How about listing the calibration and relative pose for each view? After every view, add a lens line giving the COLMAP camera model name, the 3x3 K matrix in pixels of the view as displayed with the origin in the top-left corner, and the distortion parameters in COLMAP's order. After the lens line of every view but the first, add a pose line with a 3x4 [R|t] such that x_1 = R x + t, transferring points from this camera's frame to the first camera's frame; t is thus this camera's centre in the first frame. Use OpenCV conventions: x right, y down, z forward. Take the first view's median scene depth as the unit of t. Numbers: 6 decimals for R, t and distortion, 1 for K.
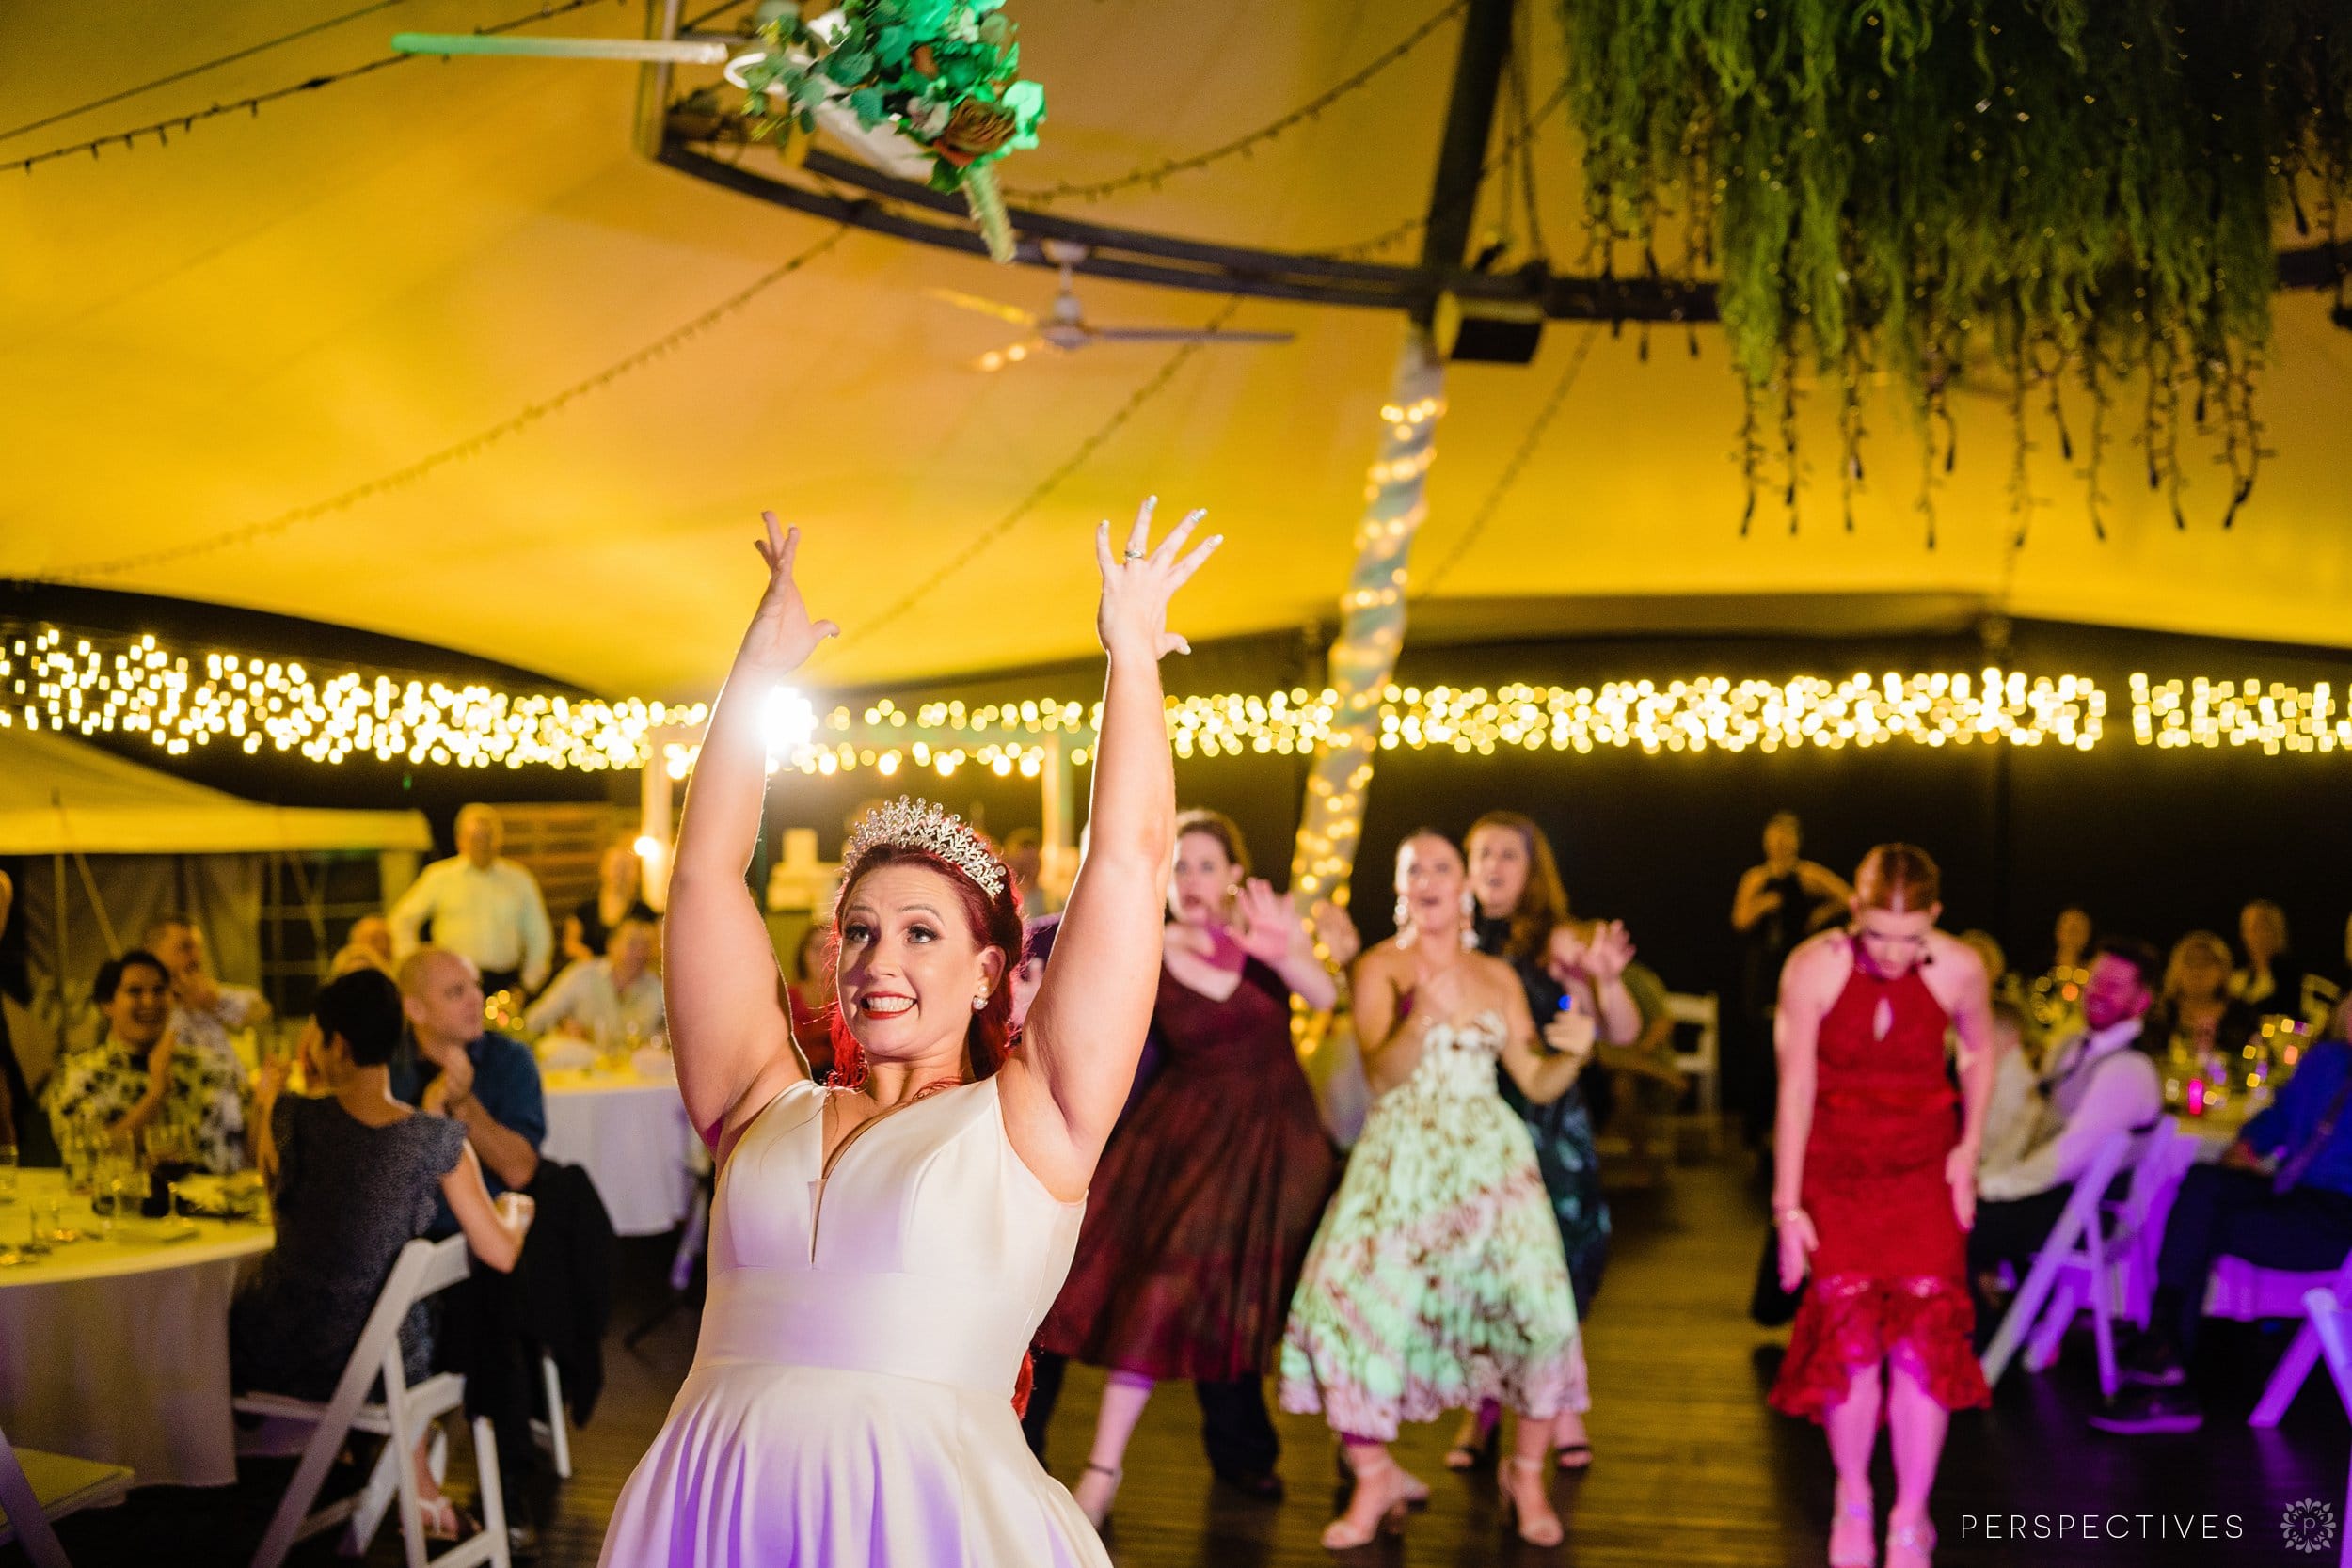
lens RADIAL K [[2456.8, 0, 1245.0], [0, 2456.8, 785.1], [0, 0, 1]] dist [-0.086673, 0.000000]
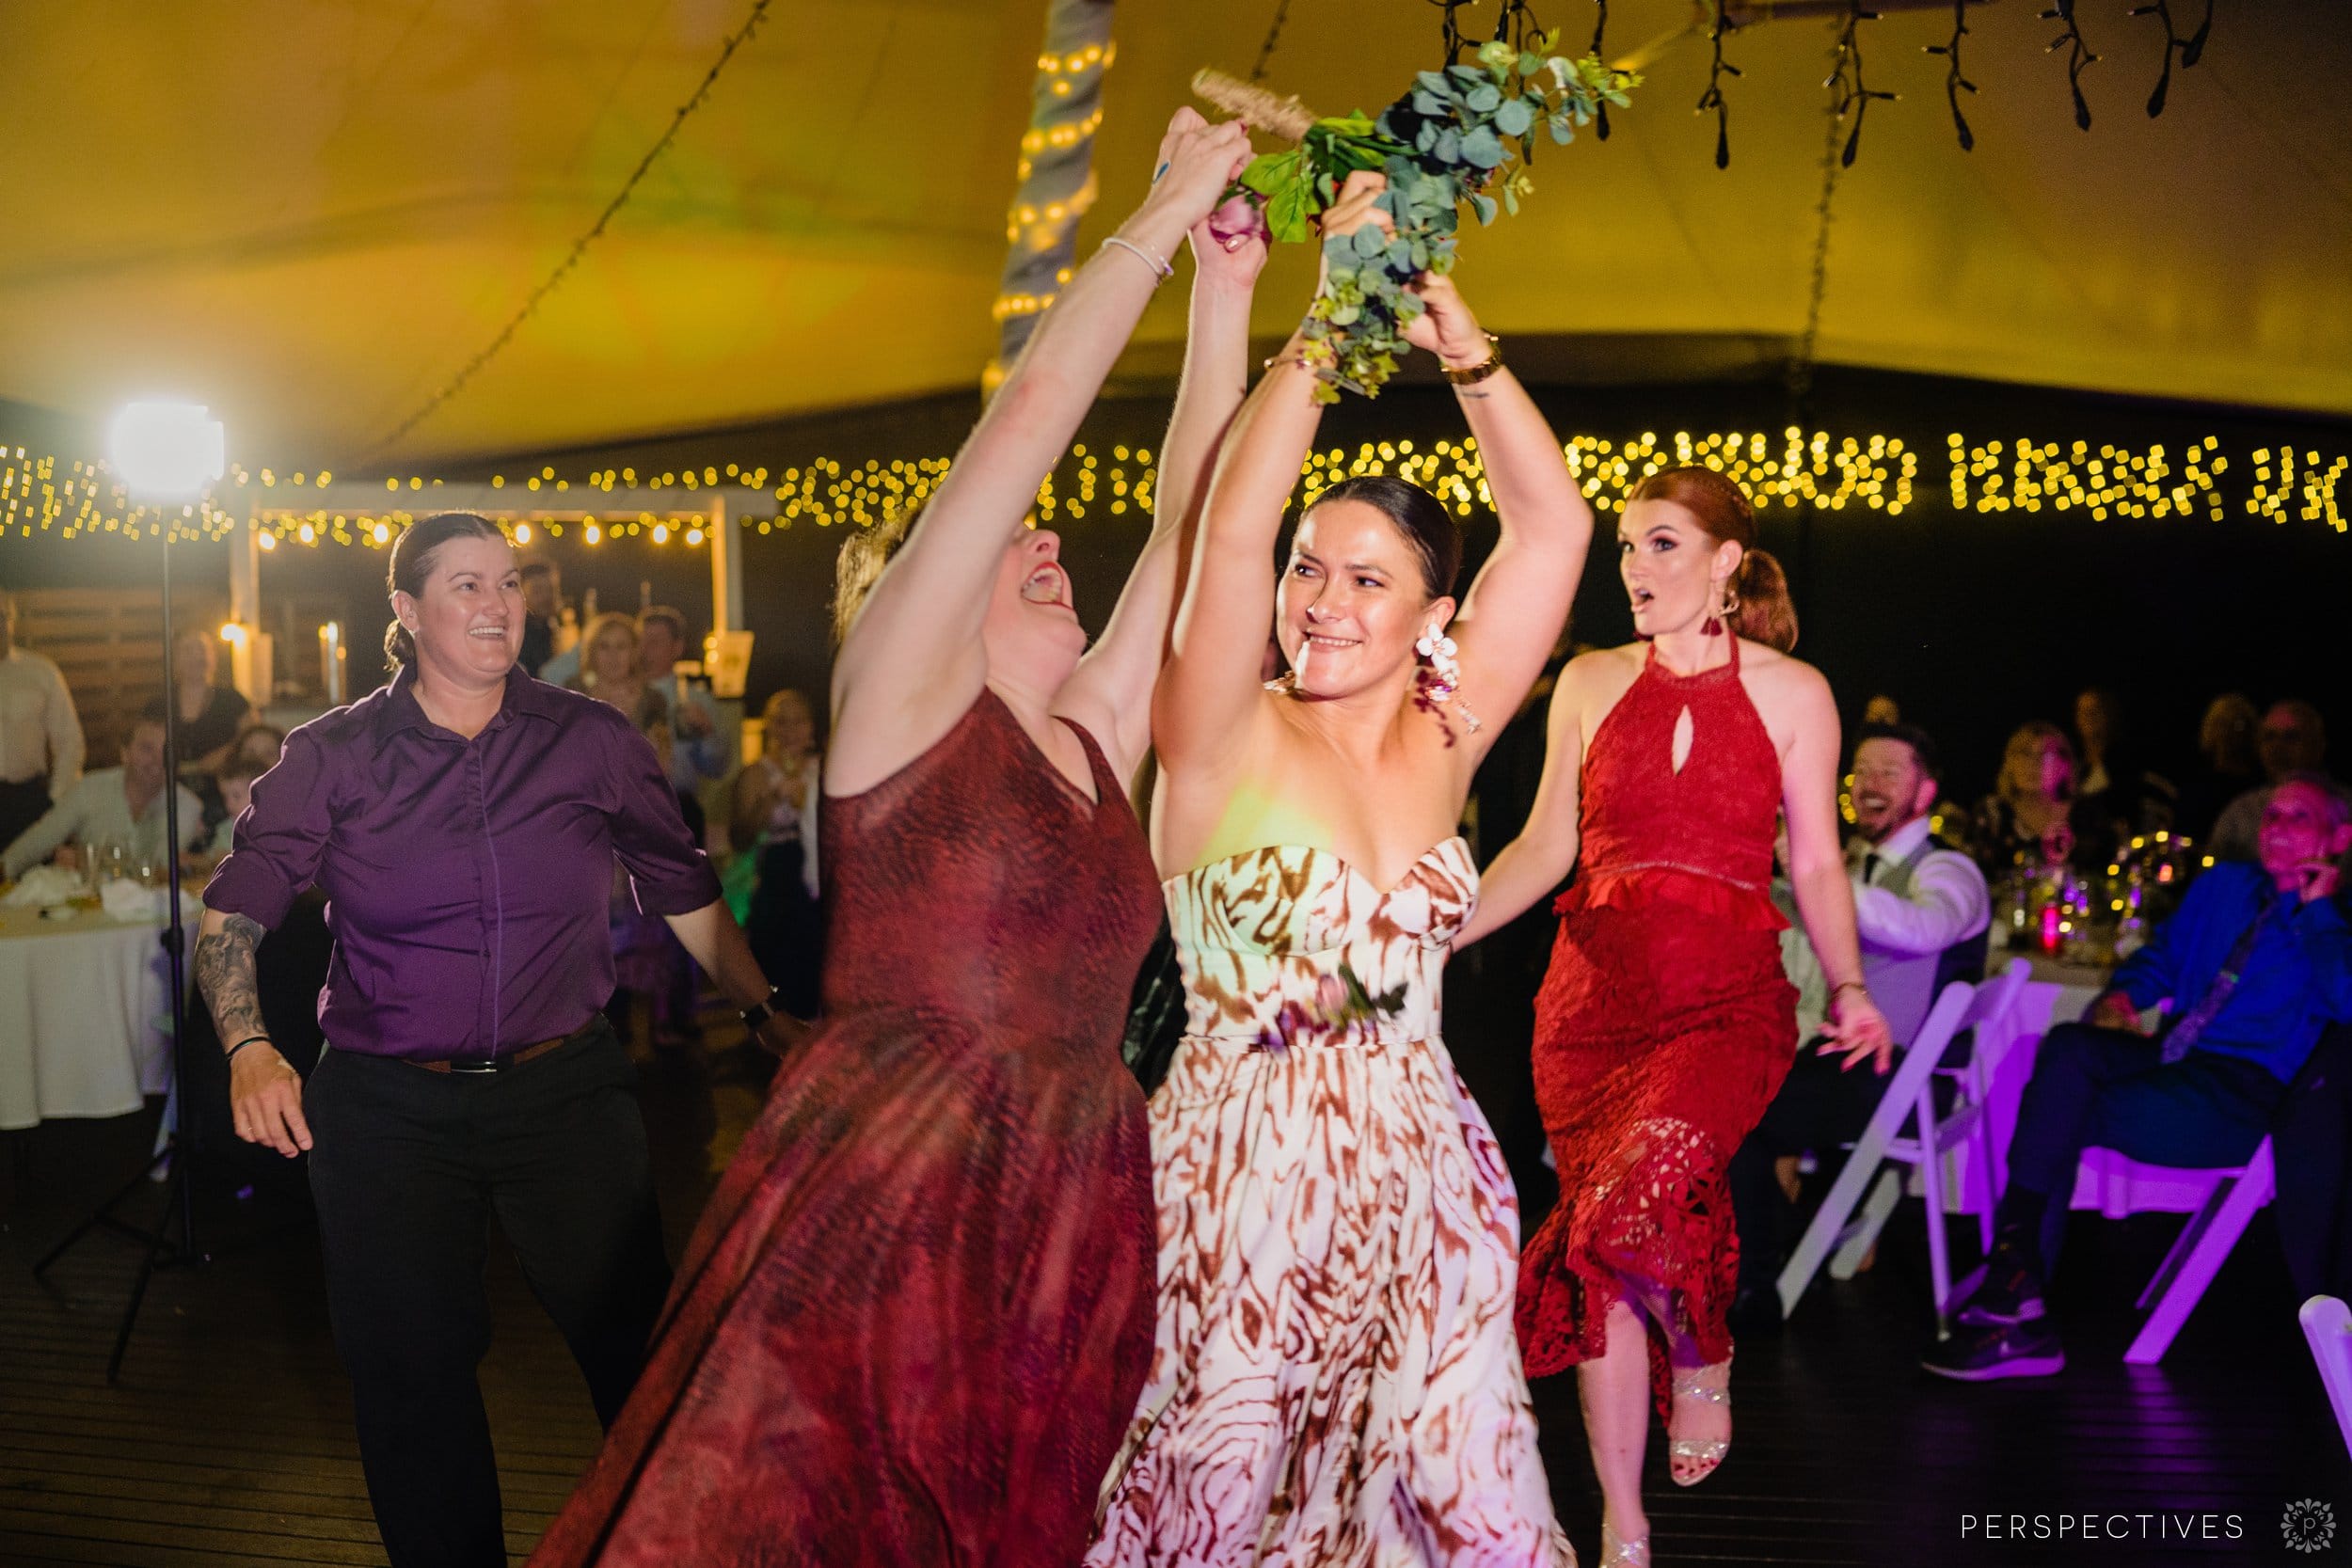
lens RADIAL K [[2456.8, 0, 1168.4], [0, 2456.8, 796.8], [0, 0, 1]] dist [-0.086673, 0.000000]
pose [[0.998674, -0.007220, 0.050973, 0.031466], [0.002614, 0.995951, 0.089859, 0.006760], [-0.051415, -0.089607, 0.994649, 0.110901]]
